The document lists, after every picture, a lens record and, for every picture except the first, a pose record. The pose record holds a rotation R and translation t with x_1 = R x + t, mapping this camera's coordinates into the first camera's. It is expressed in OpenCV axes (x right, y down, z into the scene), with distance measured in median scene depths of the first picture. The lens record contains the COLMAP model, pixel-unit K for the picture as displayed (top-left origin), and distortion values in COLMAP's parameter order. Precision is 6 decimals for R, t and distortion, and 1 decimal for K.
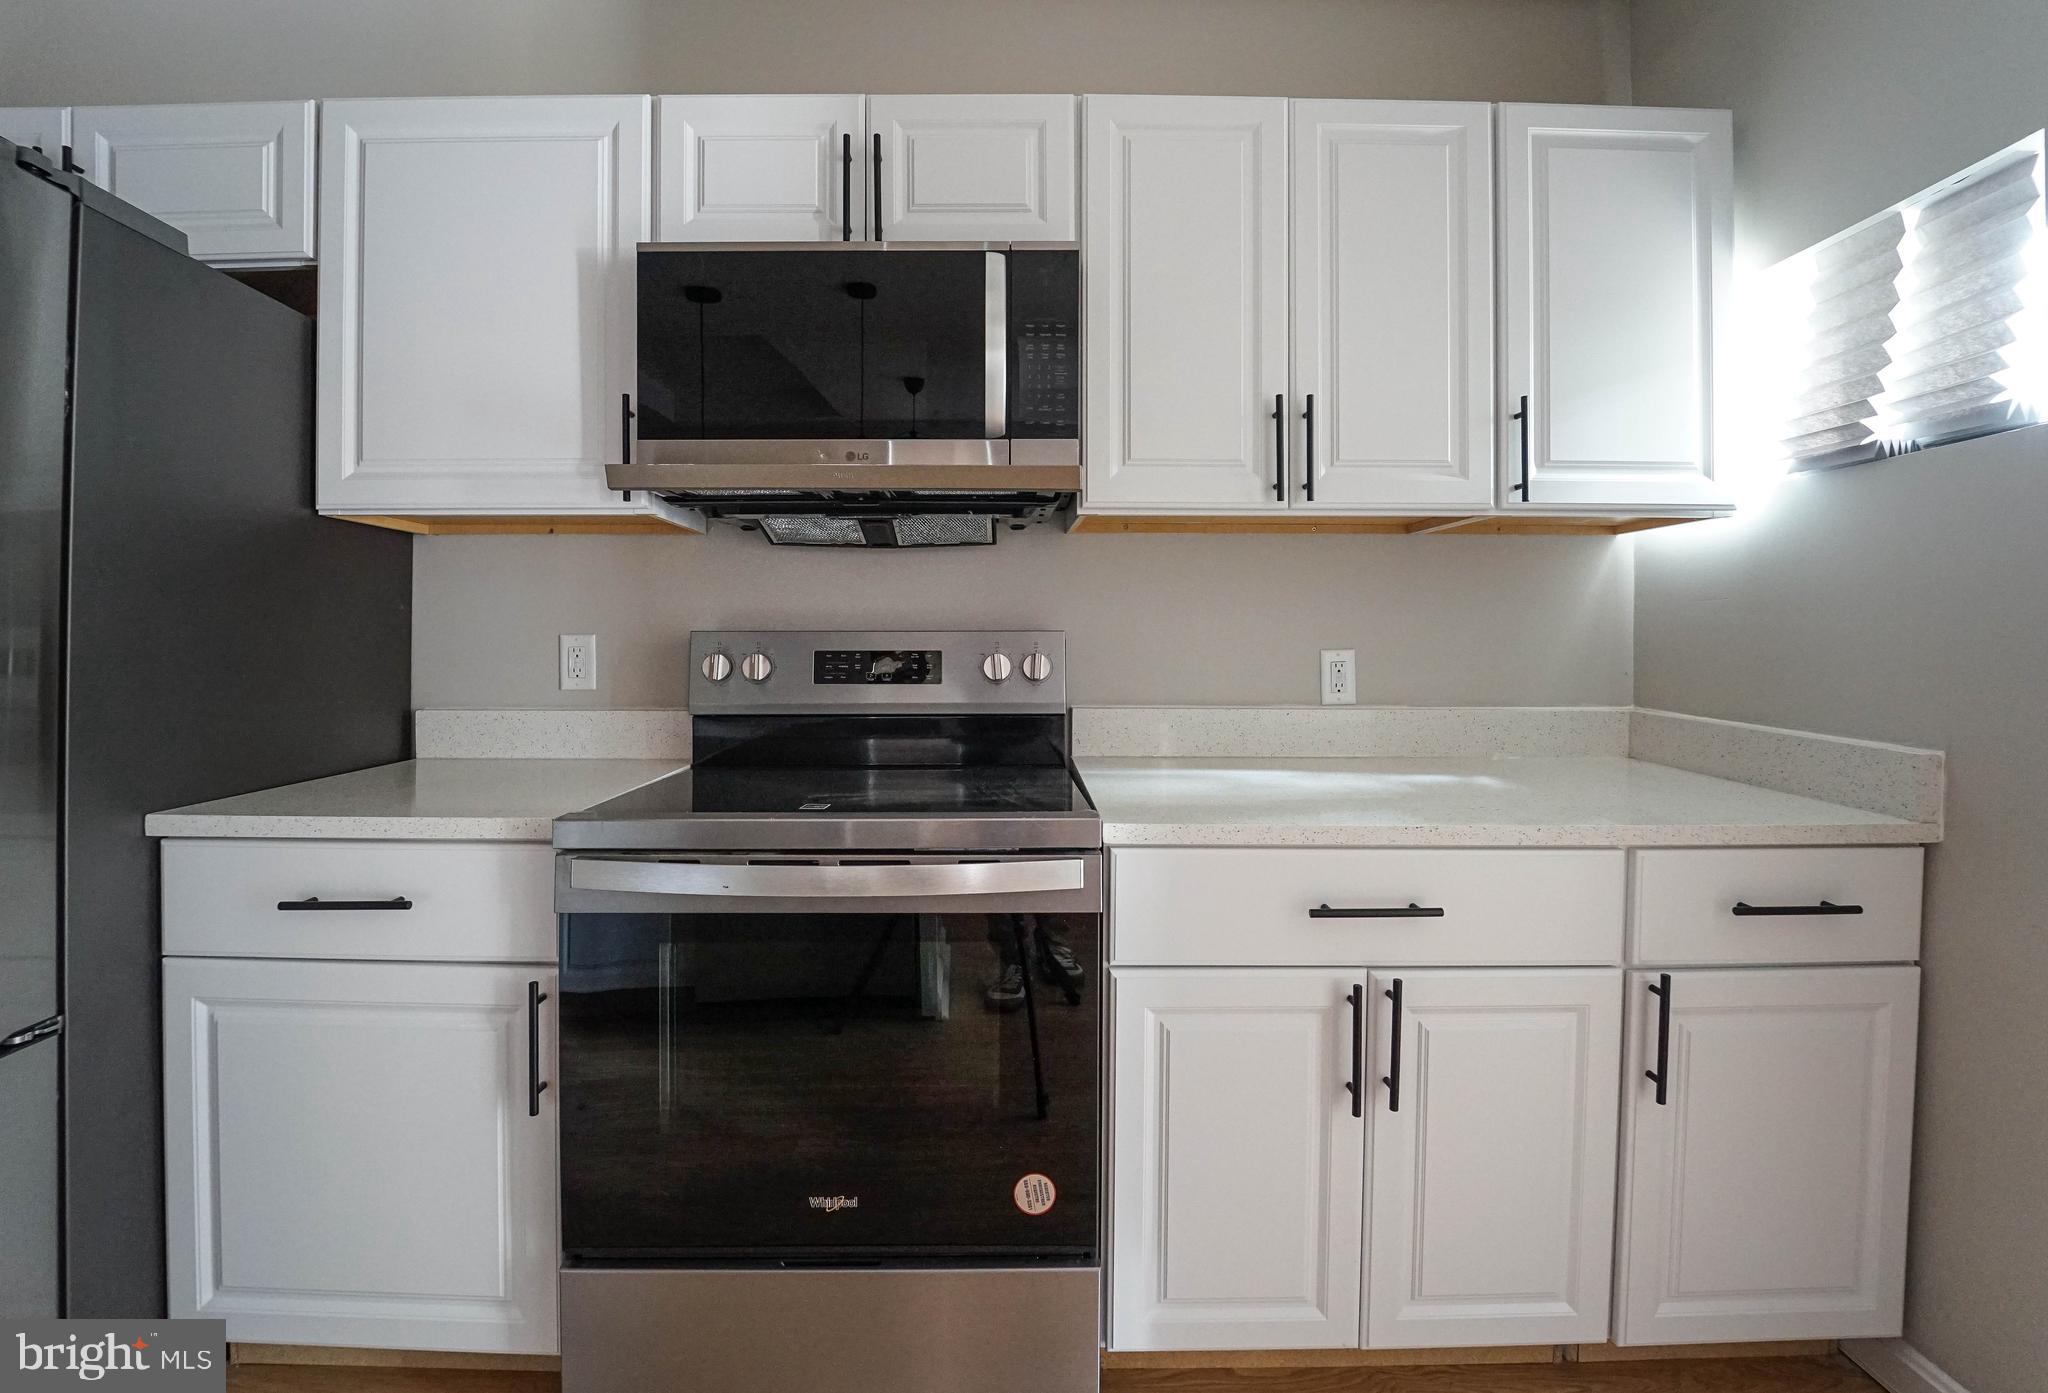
lens RADIAL K [[952.9, 0, 1038.1], [0, 952.9, 639.0], [0, 0, 1]] dist [-0.024777, -0.000518]
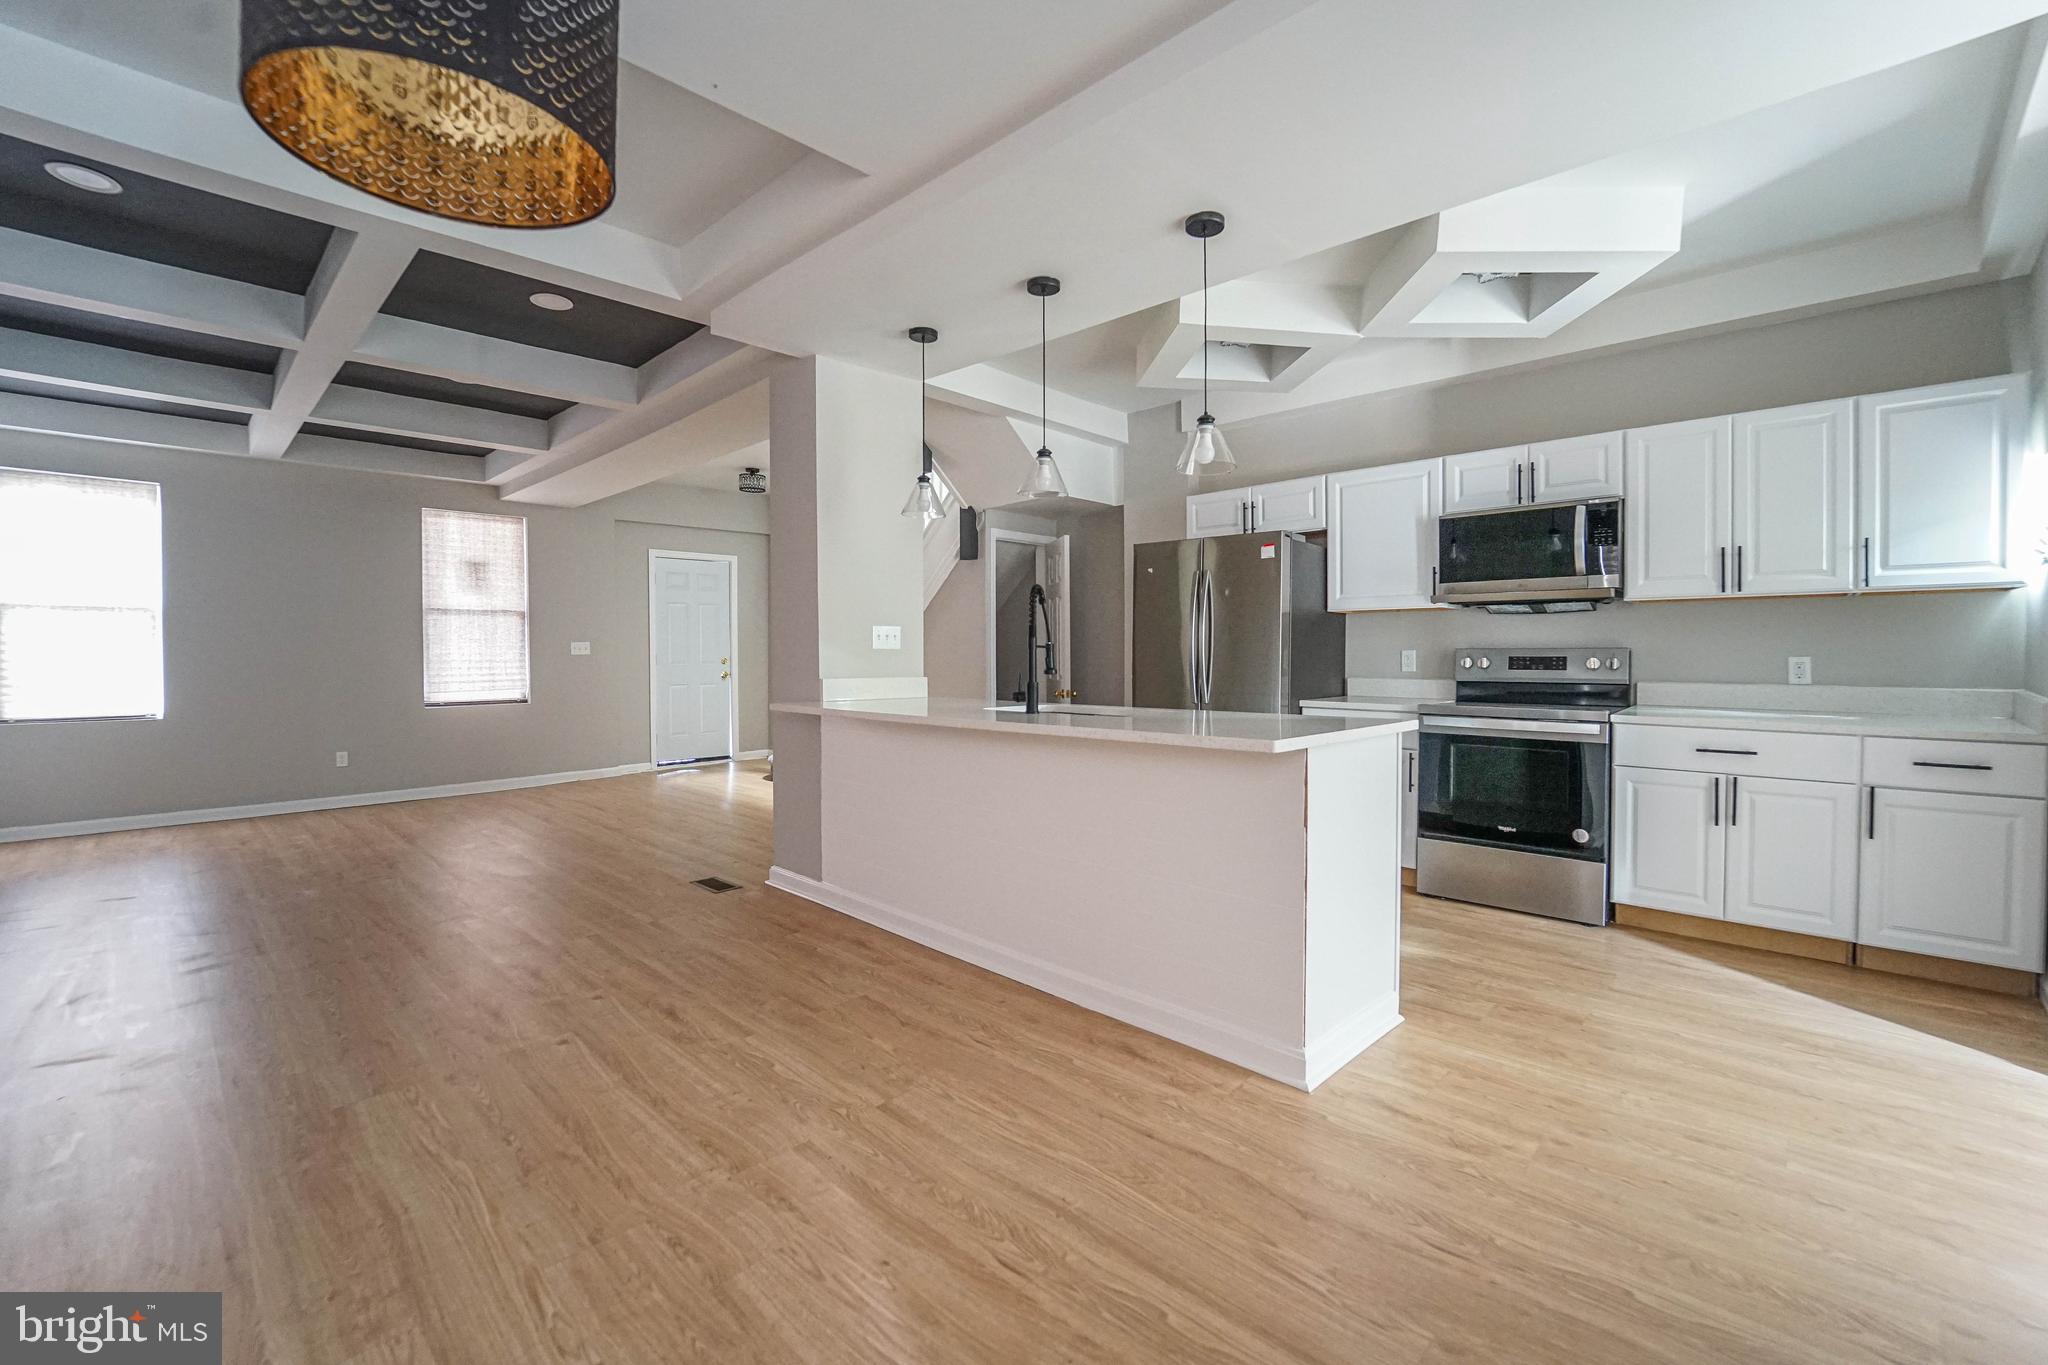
lens RADIAL K [[834.0, 0, 1043.0], [0, 834.0, 667.0], [0, 0, 1]] dist [-0.024452, -0.000230]
pose [[0.723228, 0.010062, -0.690536, 0.441288], [0.003464, 0.999828, 0.018196, -0.004000], [0.690600, -0.015552, 0.723069, -1.631292]]
